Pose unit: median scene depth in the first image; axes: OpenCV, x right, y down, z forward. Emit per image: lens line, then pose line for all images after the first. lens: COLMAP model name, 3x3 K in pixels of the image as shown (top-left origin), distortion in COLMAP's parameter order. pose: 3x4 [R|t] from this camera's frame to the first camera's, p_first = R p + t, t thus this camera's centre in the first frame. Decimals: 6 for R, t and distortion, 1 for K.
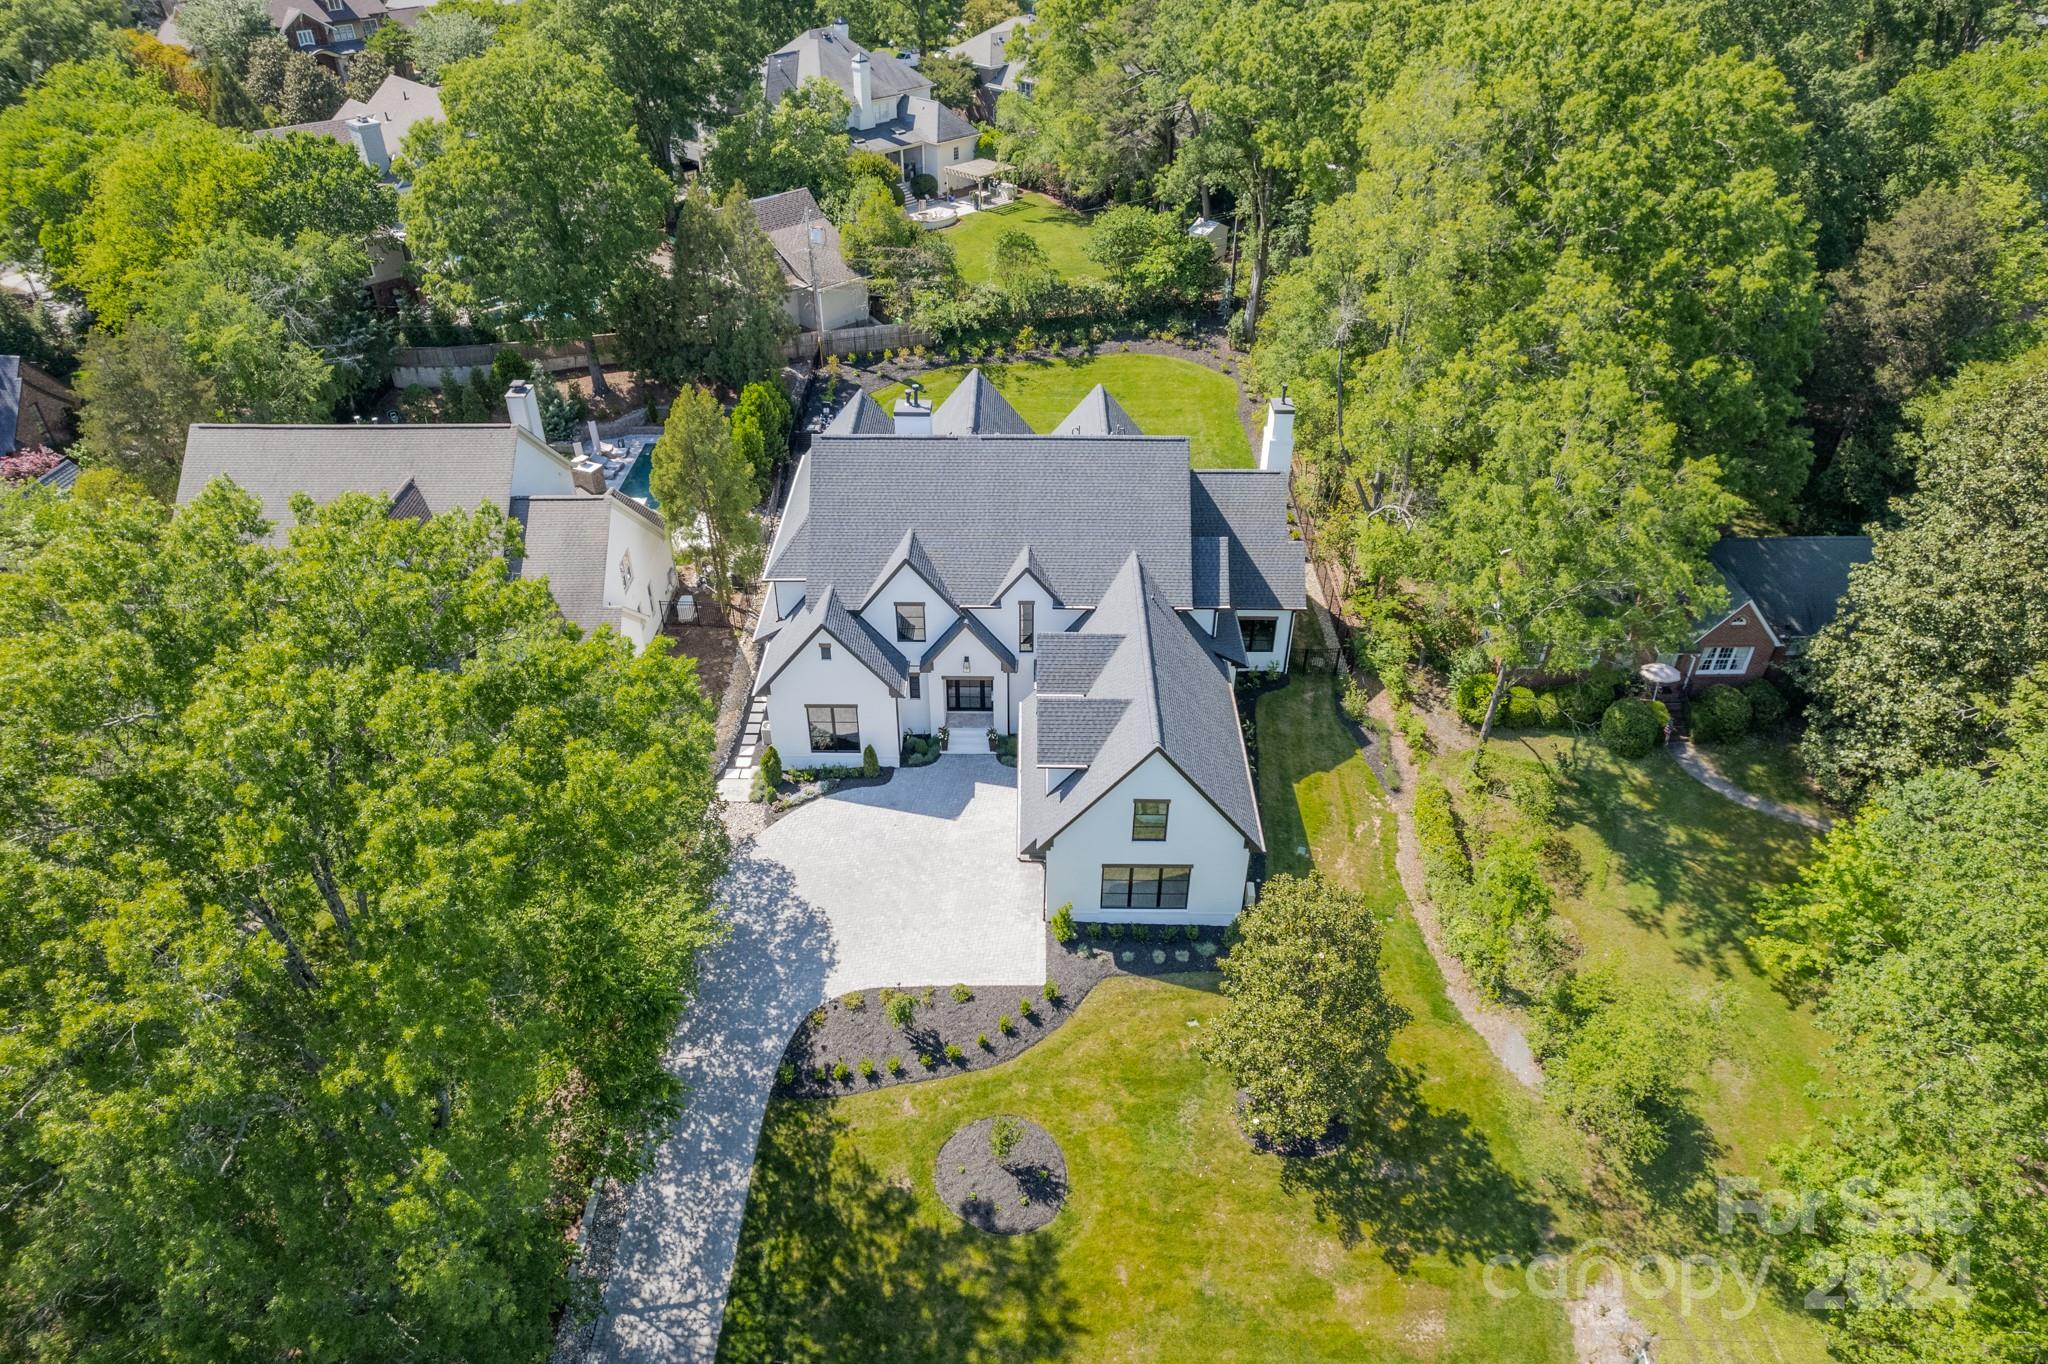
lens RADIAL K [[1307.2, 0, 1024.0], [0, 1307.2, 682.0], [0, 0, 1]] dist [-0.022043, 0.000763]
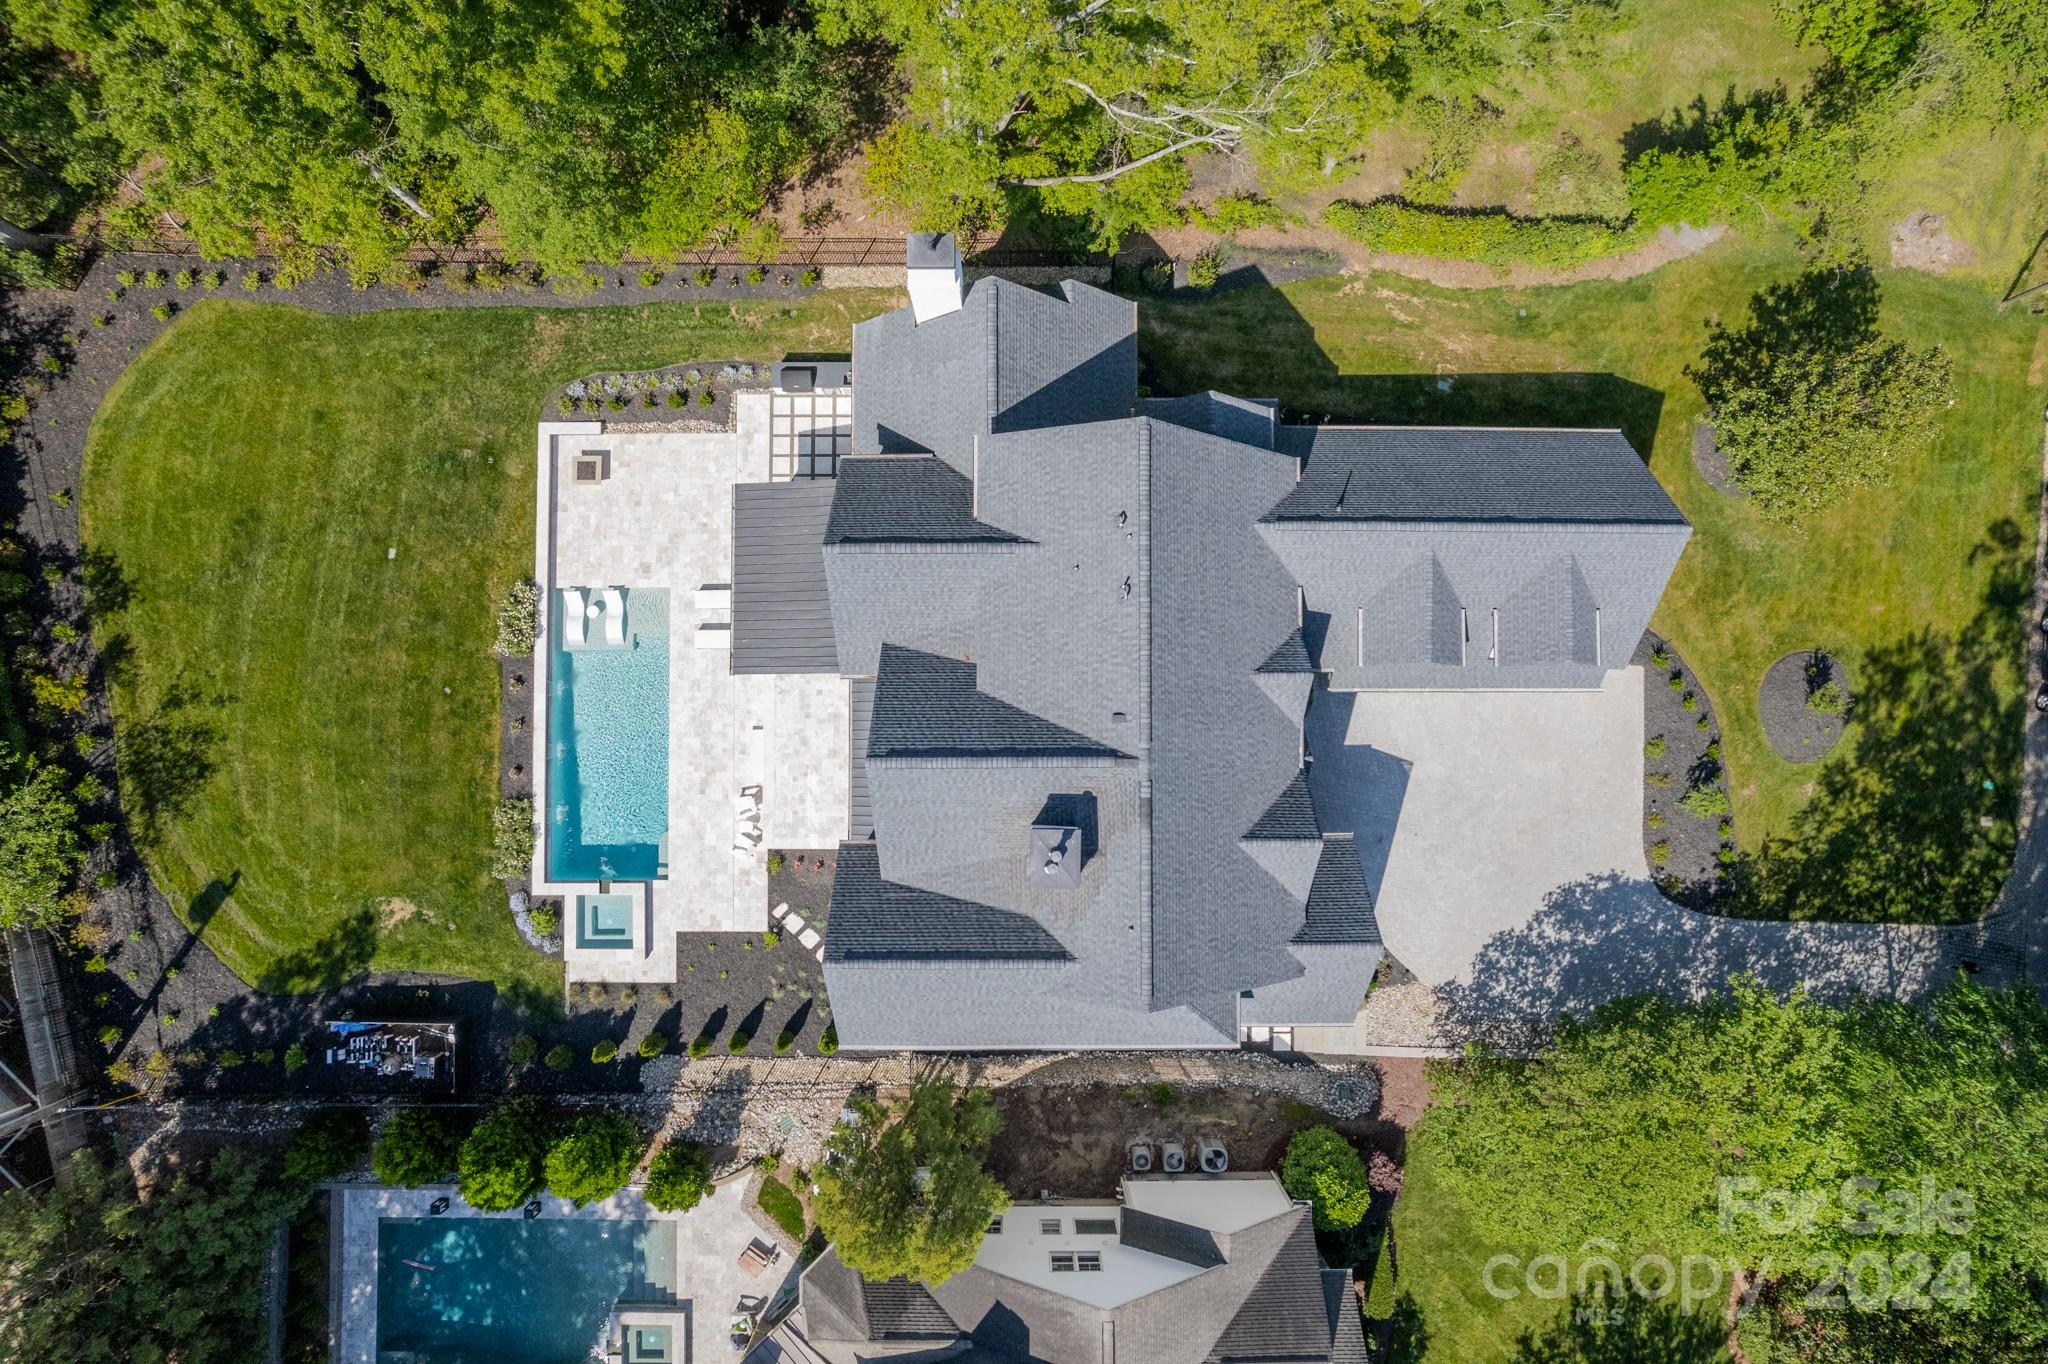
lens RADIAL K [[1307.2, 0, 1024.0], [0, 1307.2, 682.0], [0, 0, 1]] dist [-0.022043, 0.000763]
pose [[-0.006712, -0.999518, 0.030314, -0.022016], [0.575644, 0.020926, 0.817433, -0.760100], [-0.817673, 0.022937, 0.575226, 0.698037]]
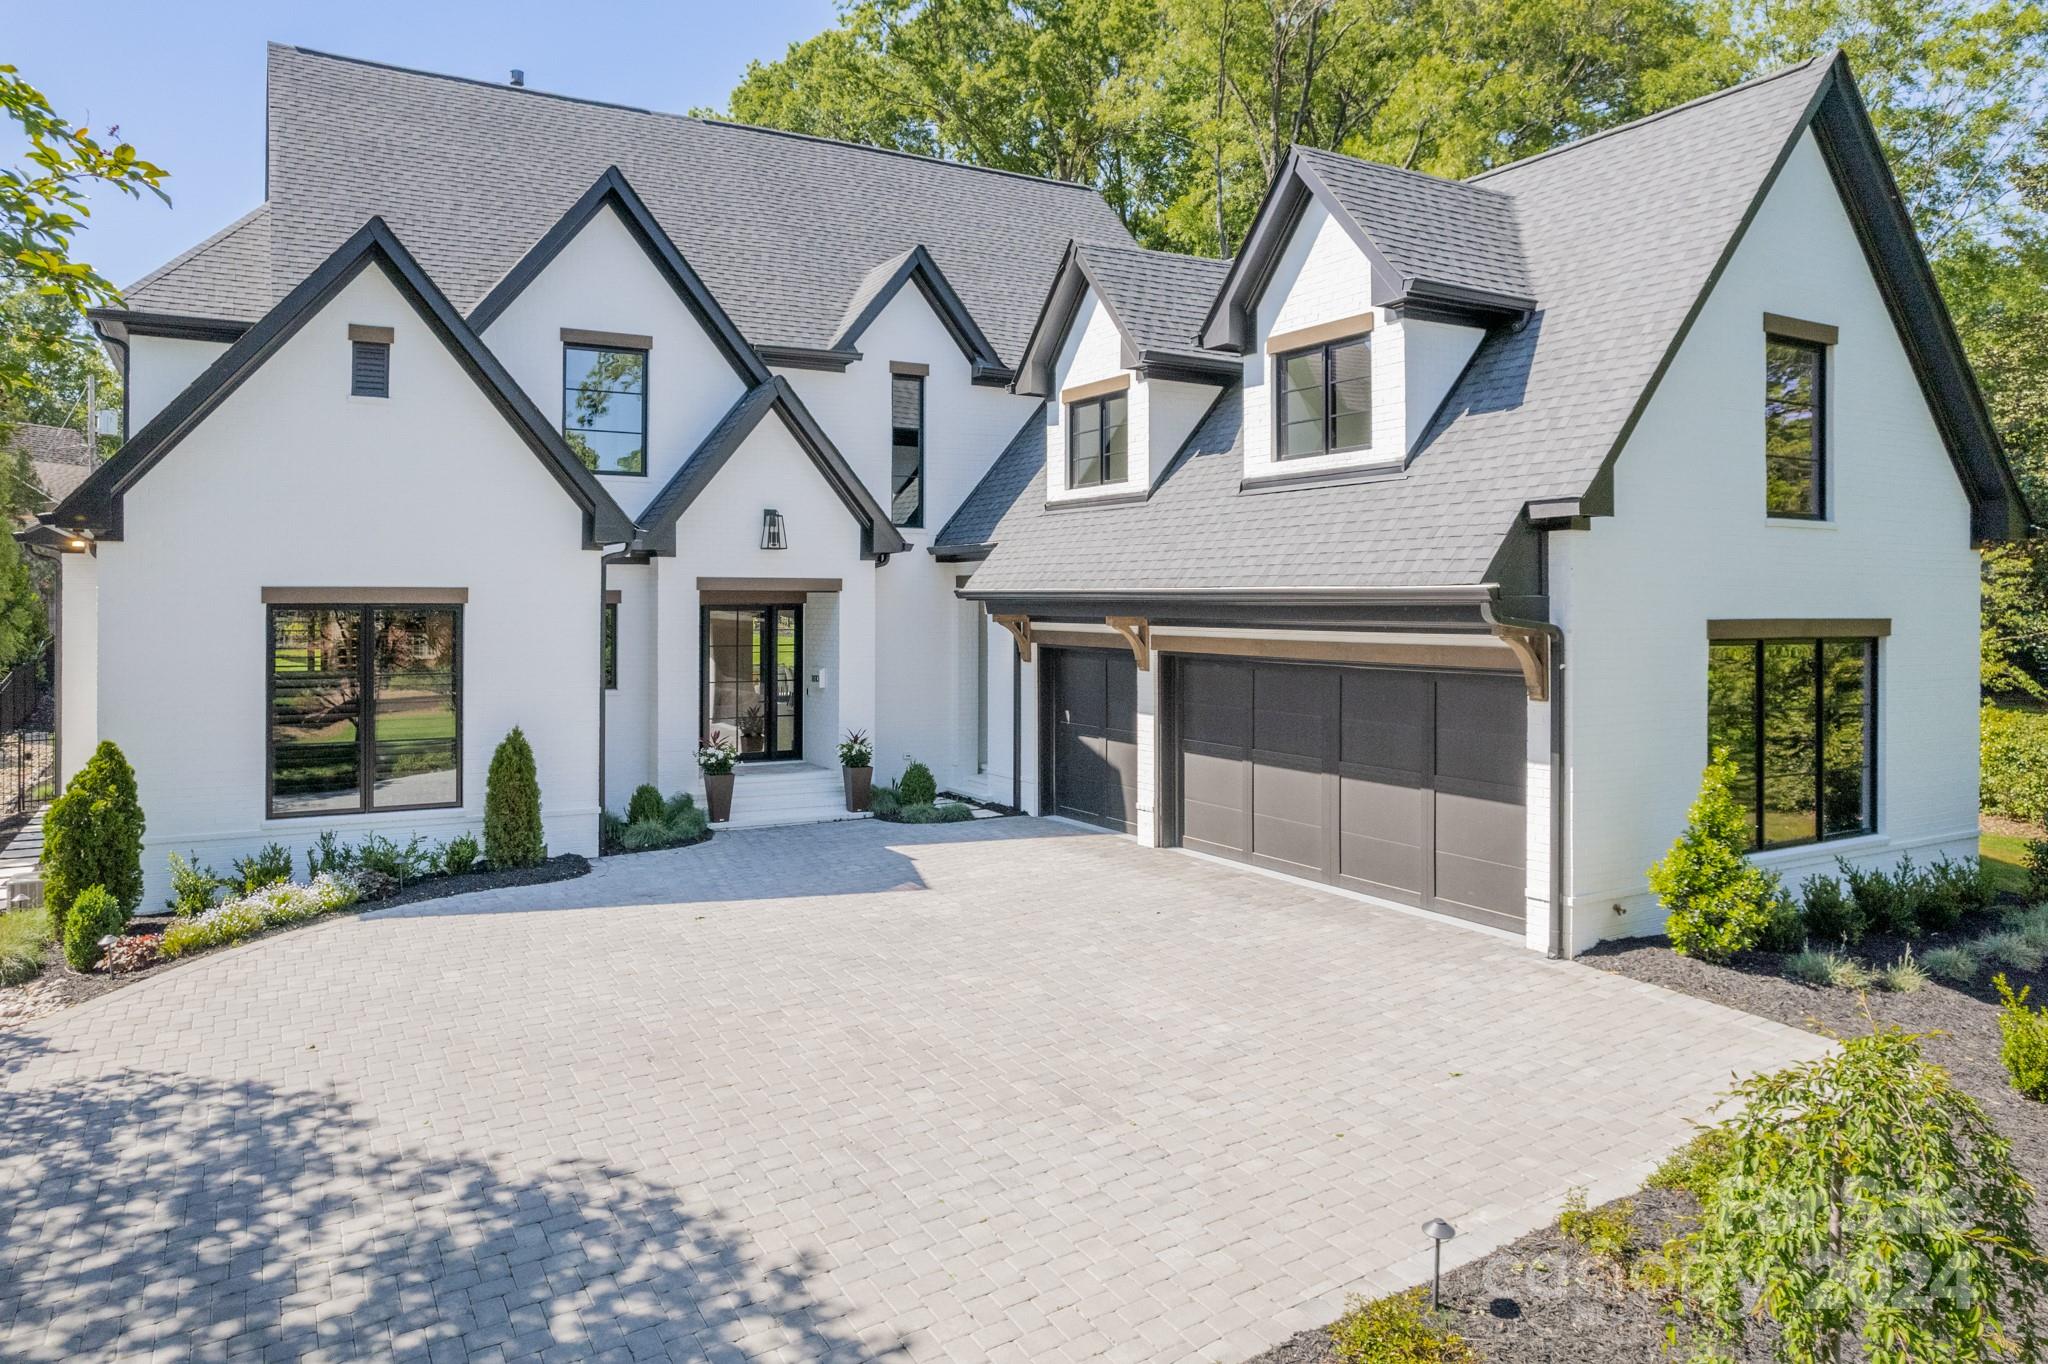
lens RADIAL K [[1312.6, 0, 944.5], [0, 1312.6, 574.4], [0, 0, 1]] dist [-0.027585, 0.001004]
pose [[0.874056, 0.006109, 0.485786, -0.178450], [0.281316, 0.808865, -0.516333, 0.196361], [-0.396090, 0.587963, 0.705275, 0.761128]]
